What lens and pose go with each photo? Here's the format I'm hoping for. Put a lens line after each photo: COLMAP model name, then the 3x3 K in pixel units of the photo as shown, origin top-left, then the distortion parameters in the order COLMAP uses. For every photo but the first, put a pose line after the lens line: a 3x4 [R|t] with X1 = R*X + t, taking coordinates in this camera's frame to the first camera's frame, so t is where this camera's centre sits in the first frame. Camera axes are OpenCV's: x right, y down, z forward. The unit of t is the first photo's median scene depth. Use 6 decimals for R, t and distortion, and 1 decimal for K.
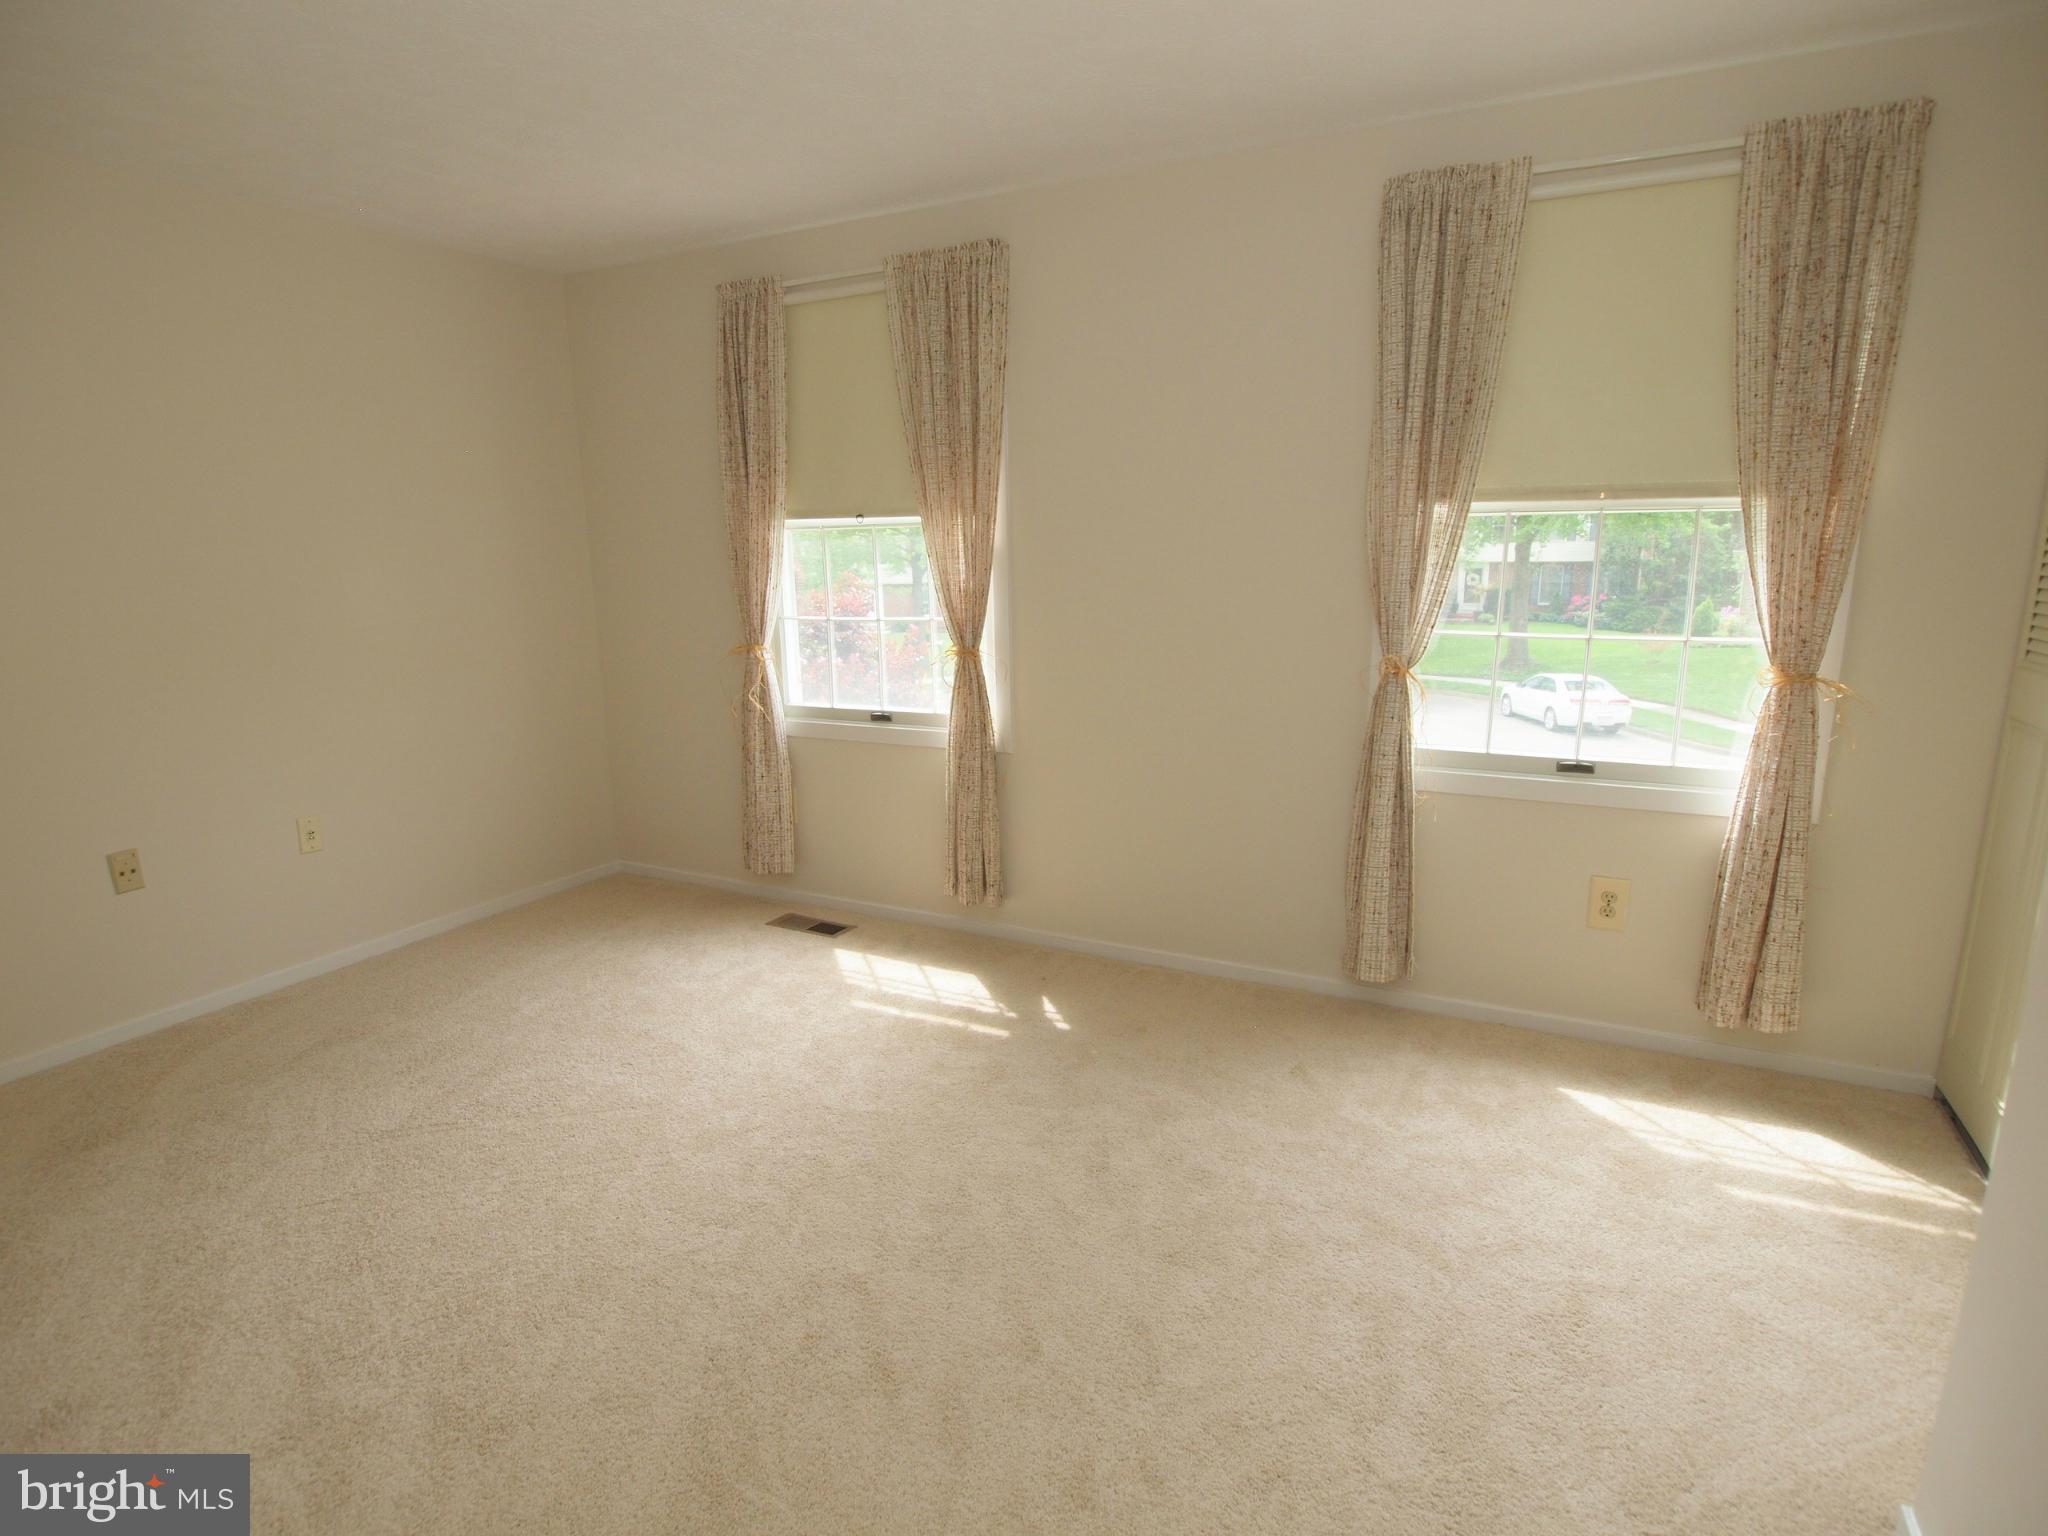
lens RADIAL K [[1057.2, 0, 1021.2], [0, 1057.2, 774.4], [0, 0, 1]] dist [-0.006734, -0.001561]
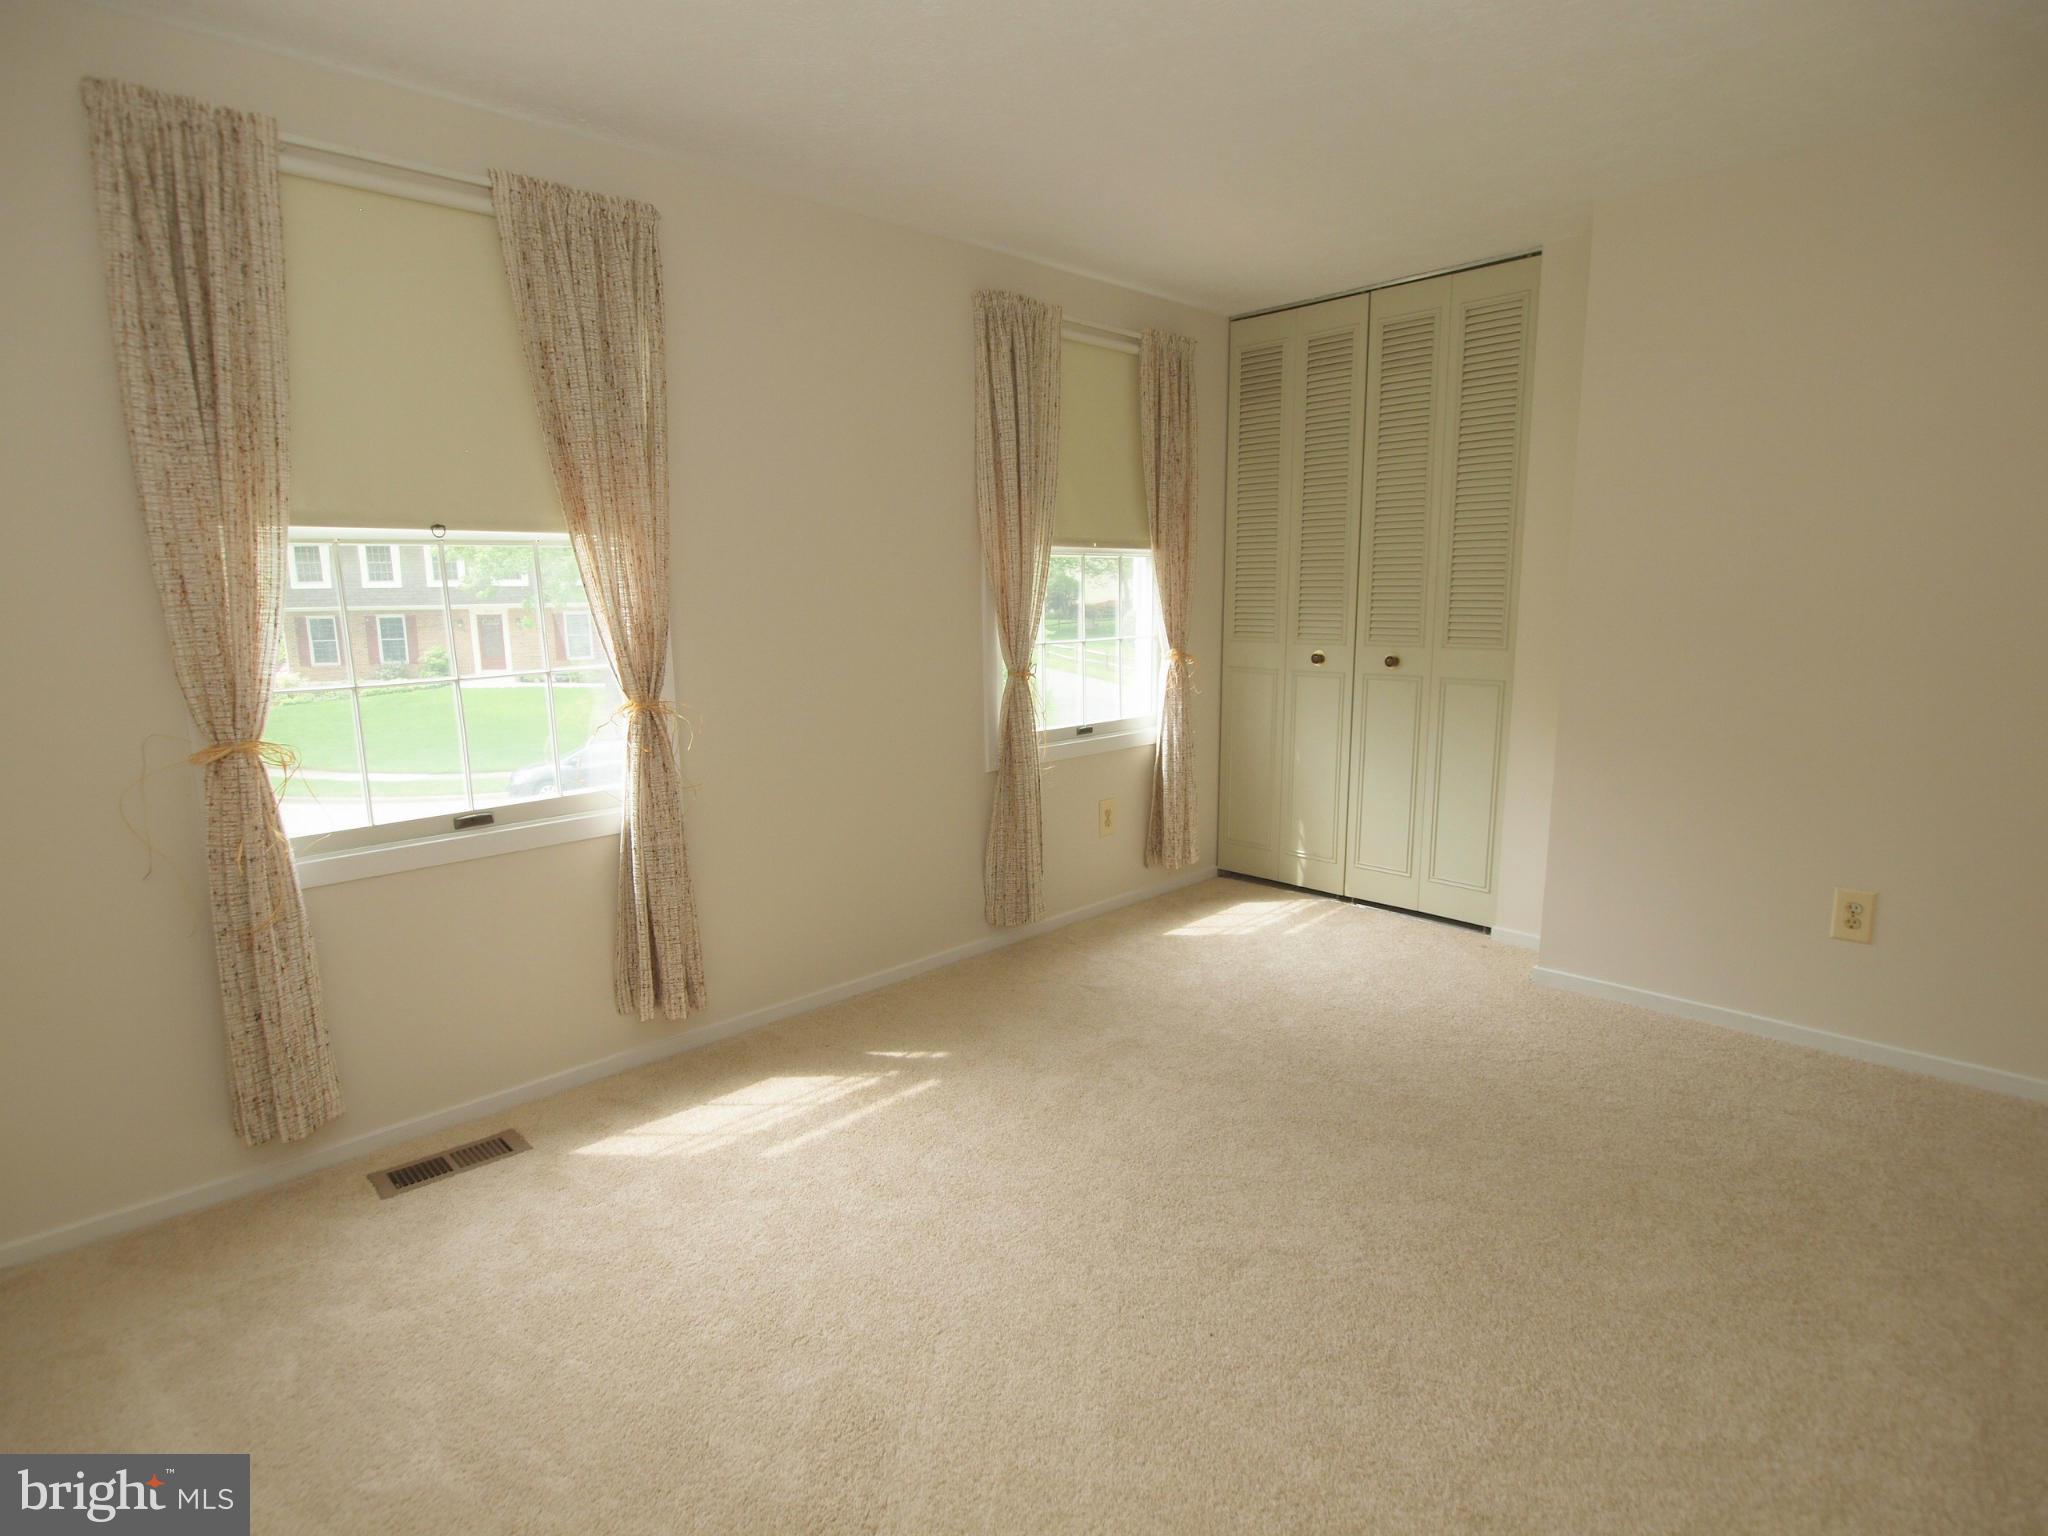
lens RADIAL K [[1057.2, 0, 1020.1], [0, 1057.2, 770.9], [0, 0, 1]] dist [-0.006734, -0.001561]
pose [[0.334054, -0.150416, 0.930475, -0.692387], [0.211029, 0.974060, 0.081699, -0.071528], [-0.918627, 0.169066, 0.357130, 0.458280]]
